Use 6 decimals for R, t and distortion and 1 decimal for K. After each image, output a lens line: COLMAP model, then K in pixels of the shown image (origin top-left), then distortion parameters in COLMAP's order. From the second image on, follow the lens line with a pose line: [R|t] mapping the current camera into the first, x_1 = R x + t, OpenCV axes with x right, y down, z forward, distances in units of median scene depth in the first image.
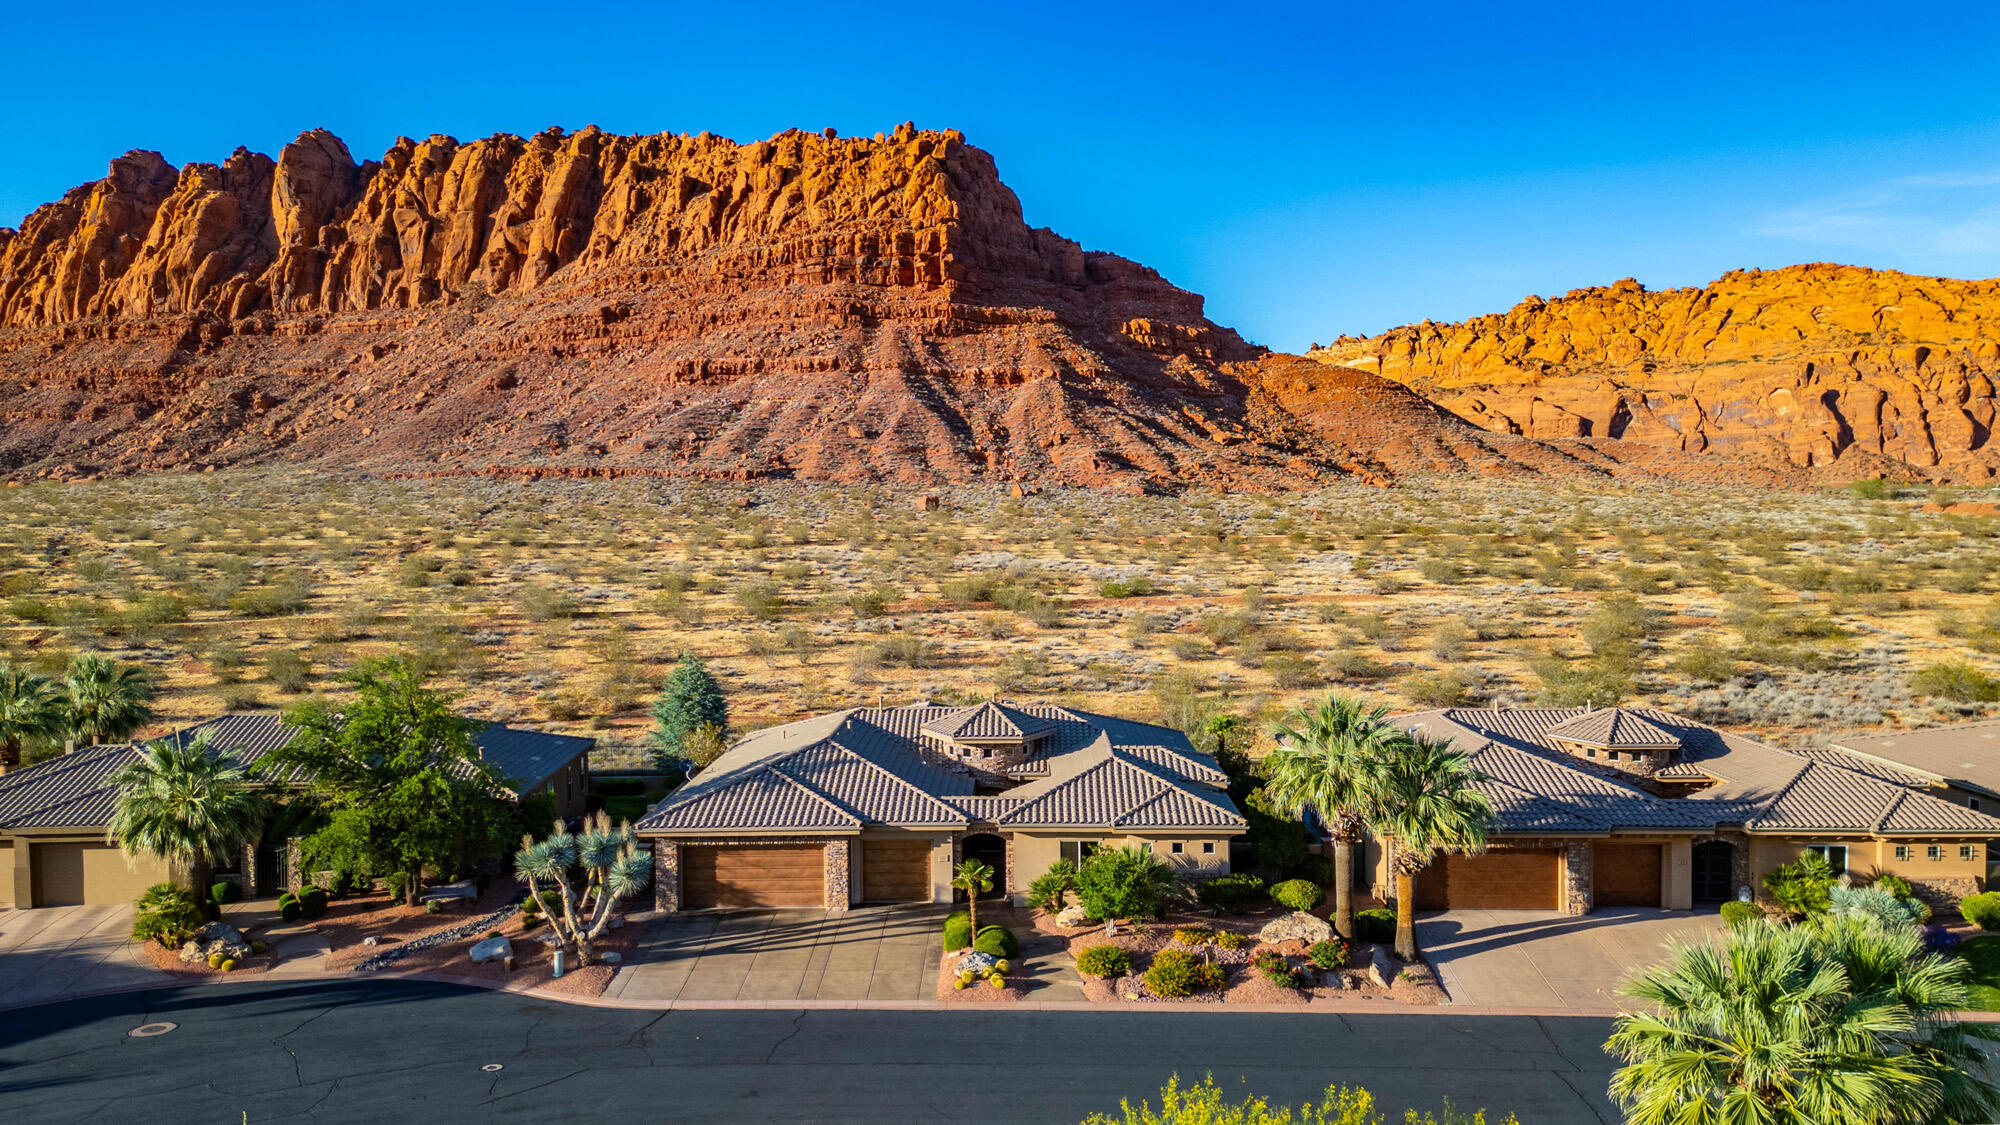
lens RADIAL K [[1456.8, 0, 1000.0], [0, 1456.8, 562.5], [0, 0, 1]] dist [0.090500, -0.103304]
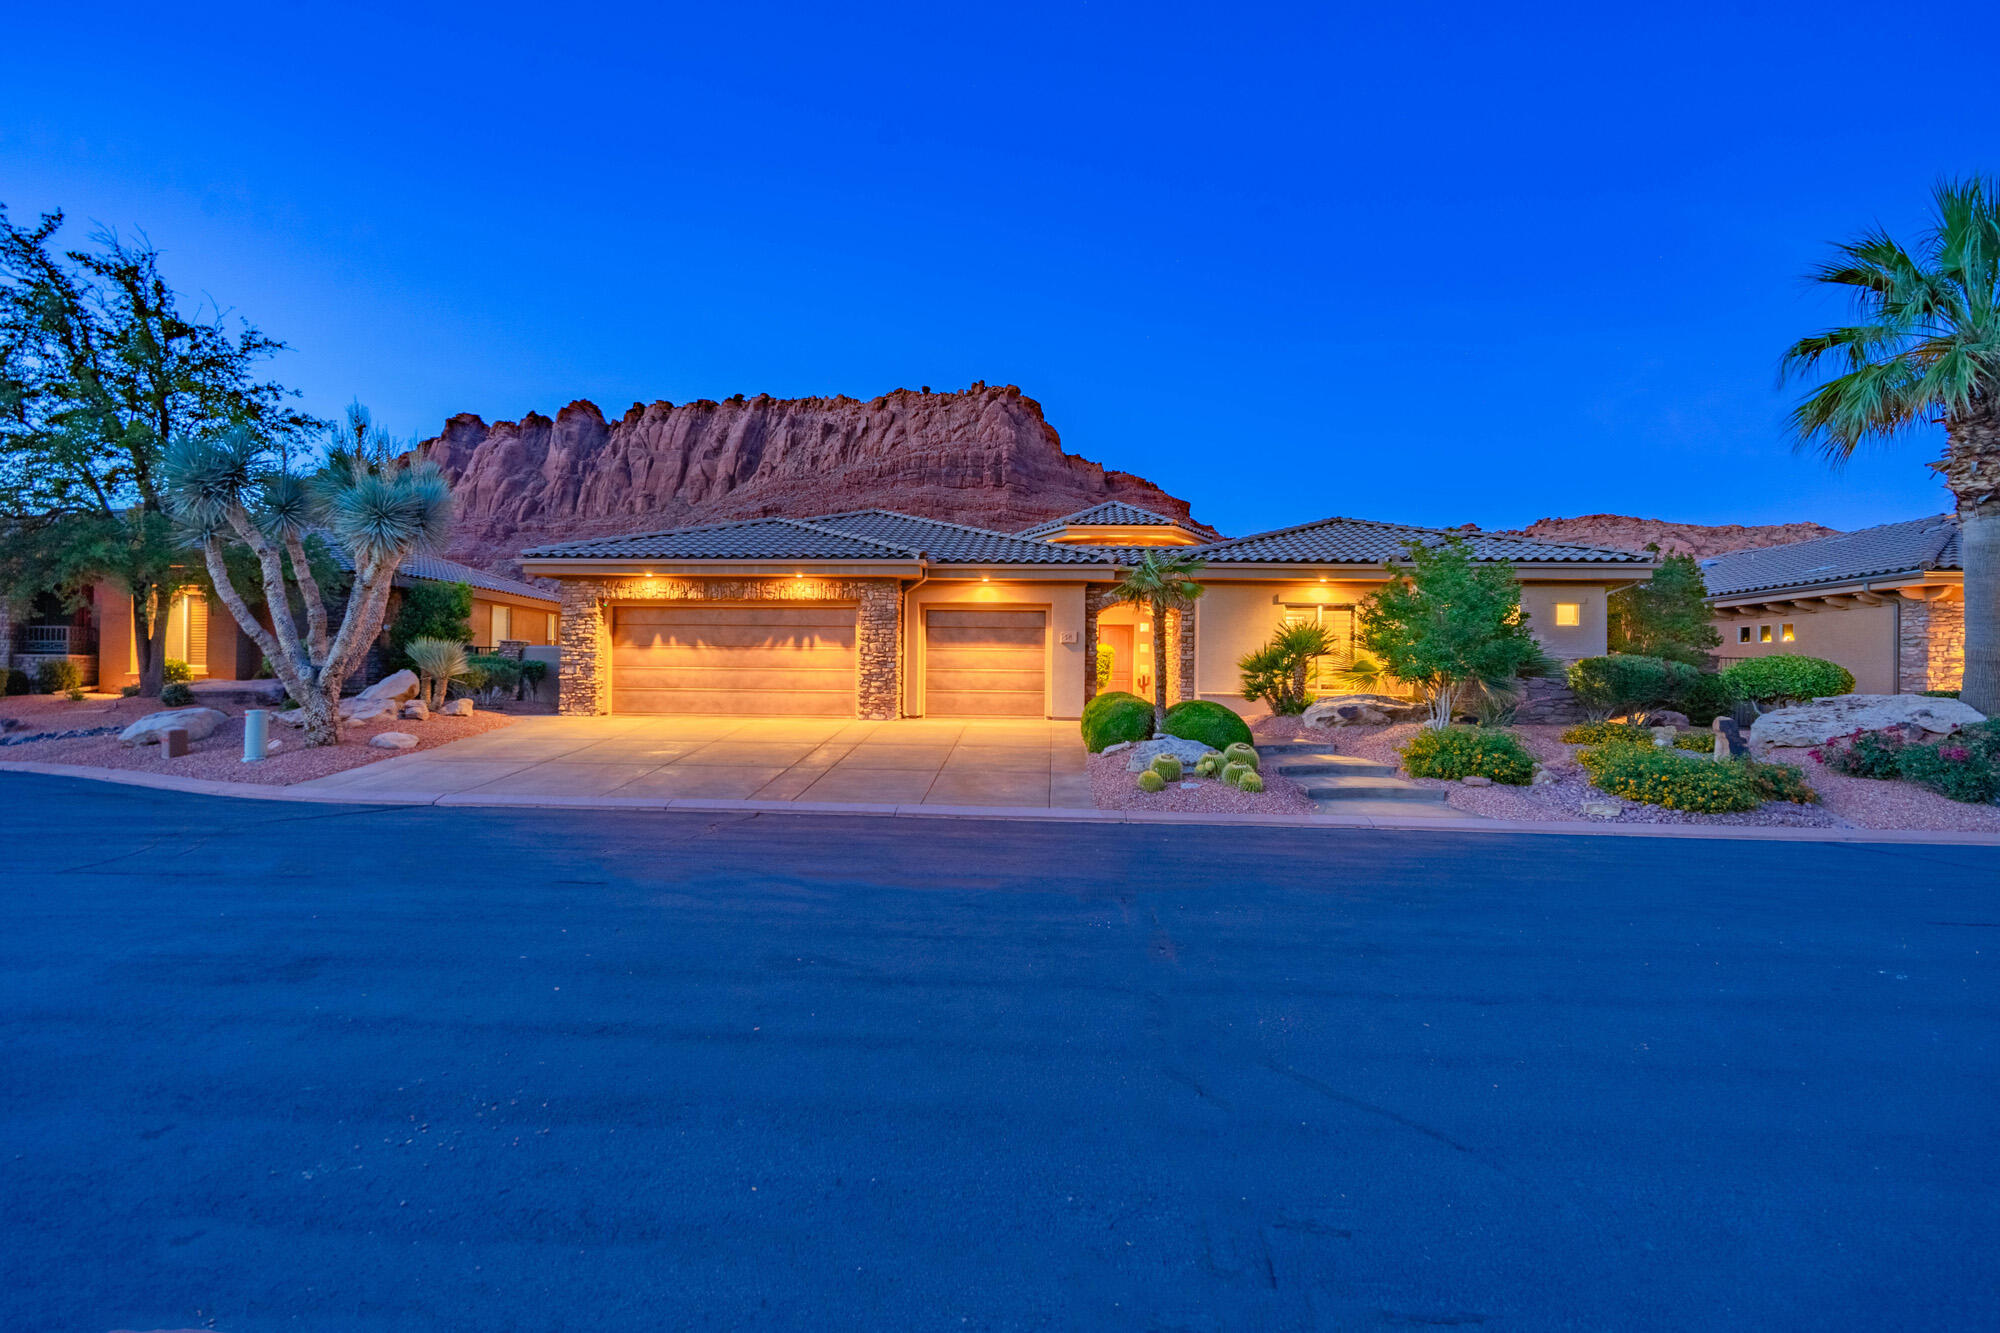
lens RADIAL K [[973.8, 0, 999.1], [0, 973.8, 672.2], [0, 0, 1]] dist [-0.000535, 0.000678]
pose [[0.999202, 0.017699, -0.035793, -0.006194], [-0.019505, 0.998521, -0.050746, 0.028101], [0.034842, 0.051404, 0.998070, 0.075124]]
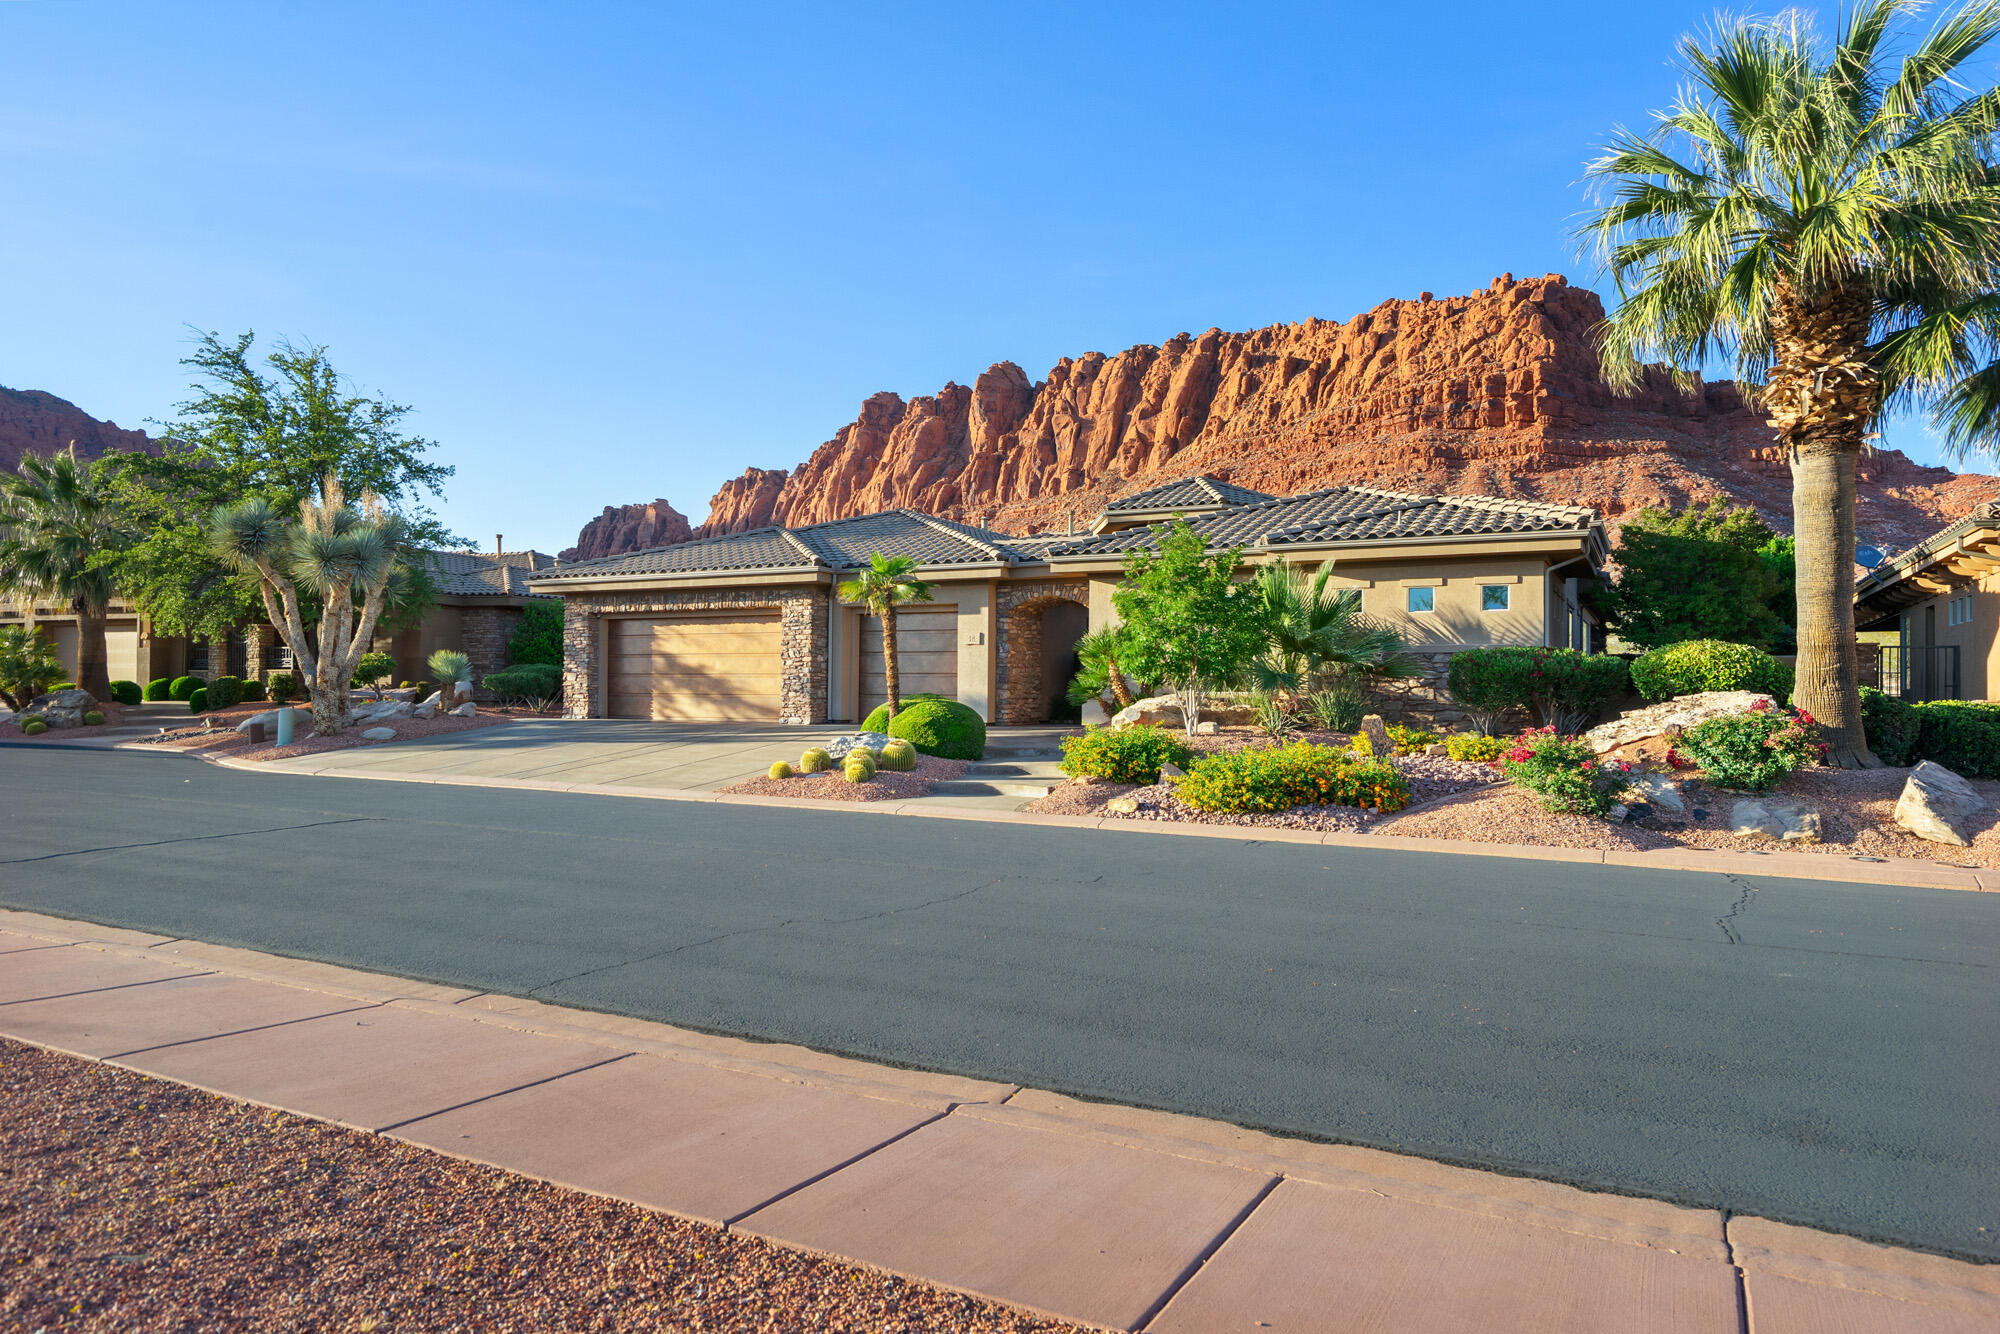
lens RADIAL K [[1283.7, 0, 993.1], [0, 1283.7, 669.1], [0, 0, 1]] dist [0.009644, -0.002019]
pose [[0.893213, 0.005842, -0.449597, 0.021360], [-0.033081, 0.998059, -0.052755, 0.028440], [0.448416, 0.061994, 0.891672, 0.069861]]
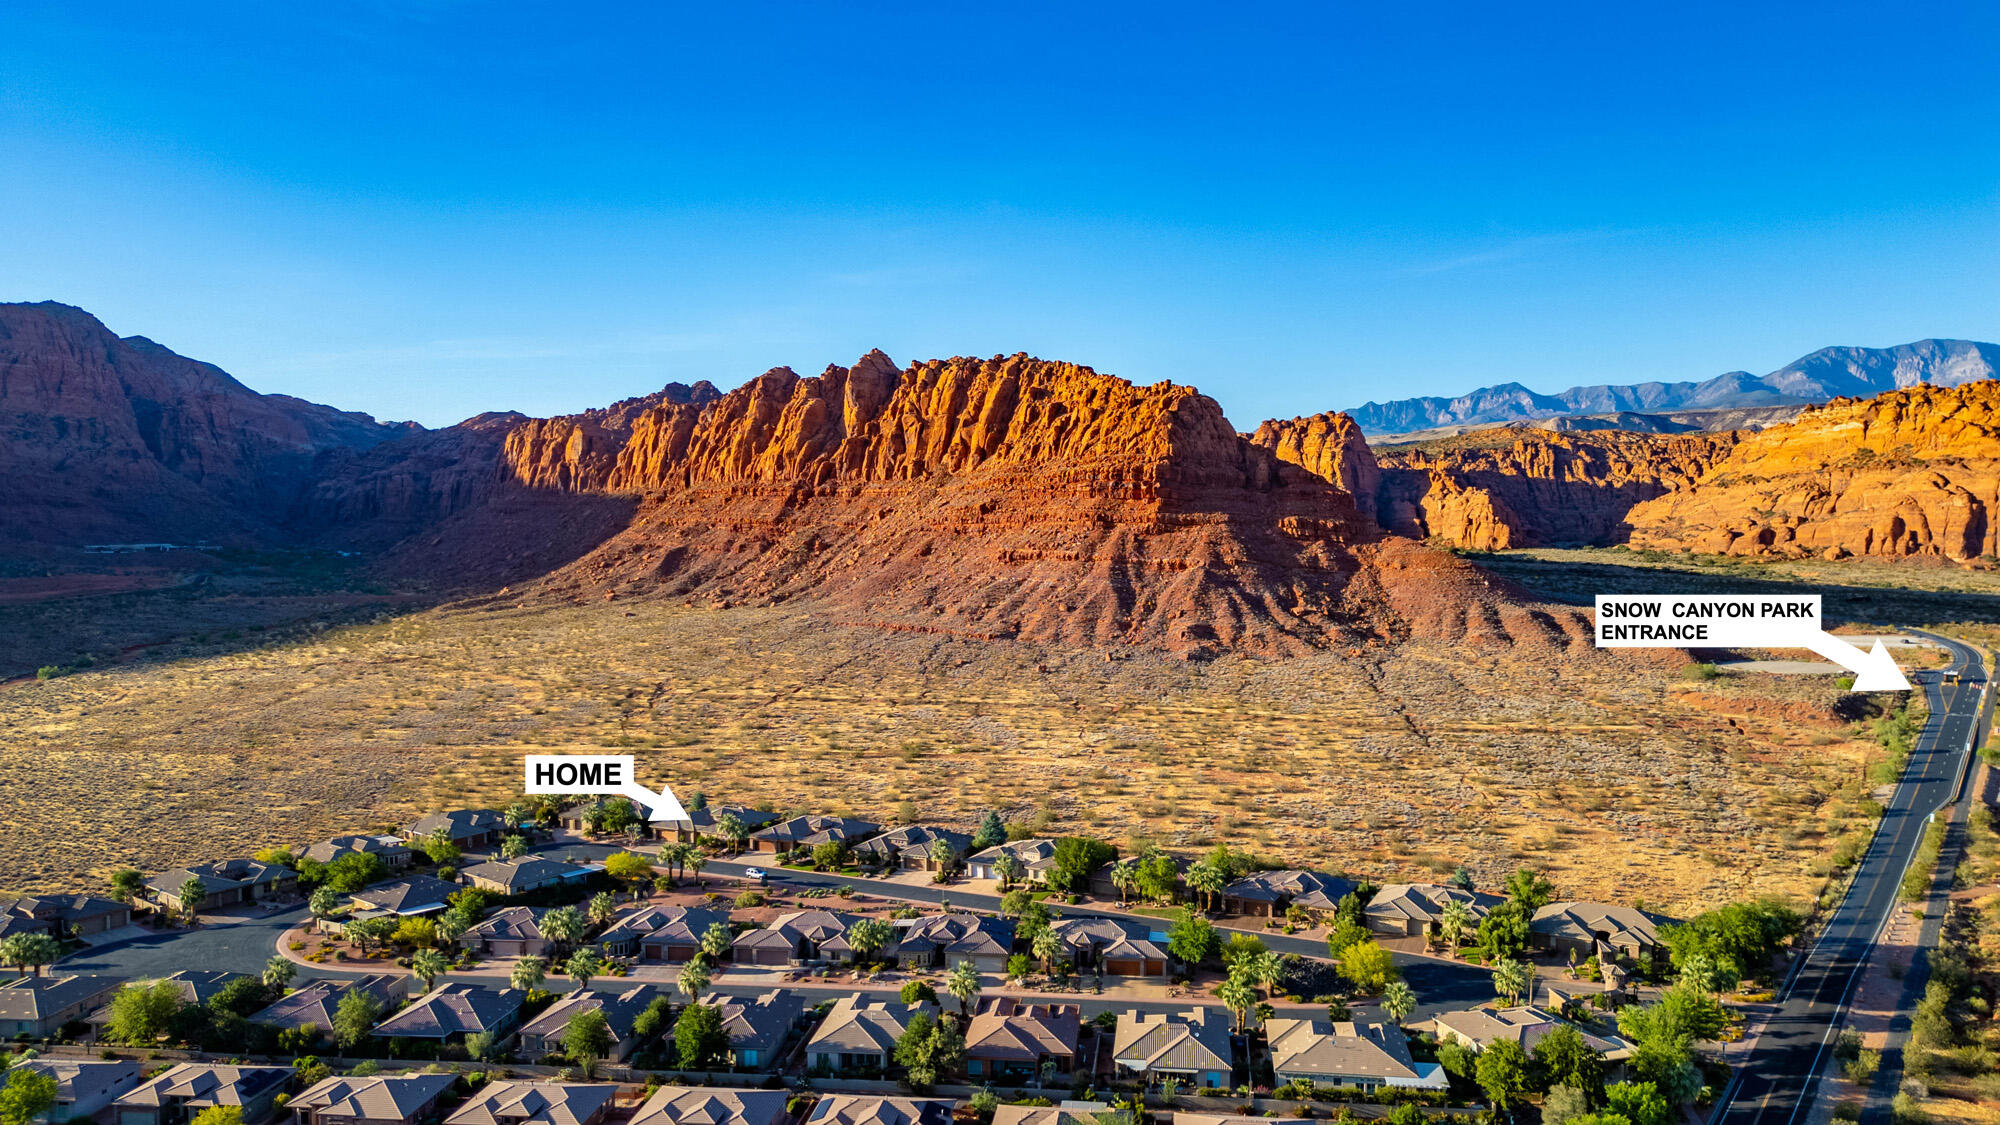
lens RADIAL K [[1520.1, 0, 1018.3], [0, 1520.1, 549.4], [0, 0, 1]] dist [0.126673, -0.183741]
pose [[0.908326, 0.014812, -0.418001, 0.454500], [-0.015404, 0.999879, 0.001959, -0.120290], [0.417979, 0.004659, 0.908445, -0.500883]]
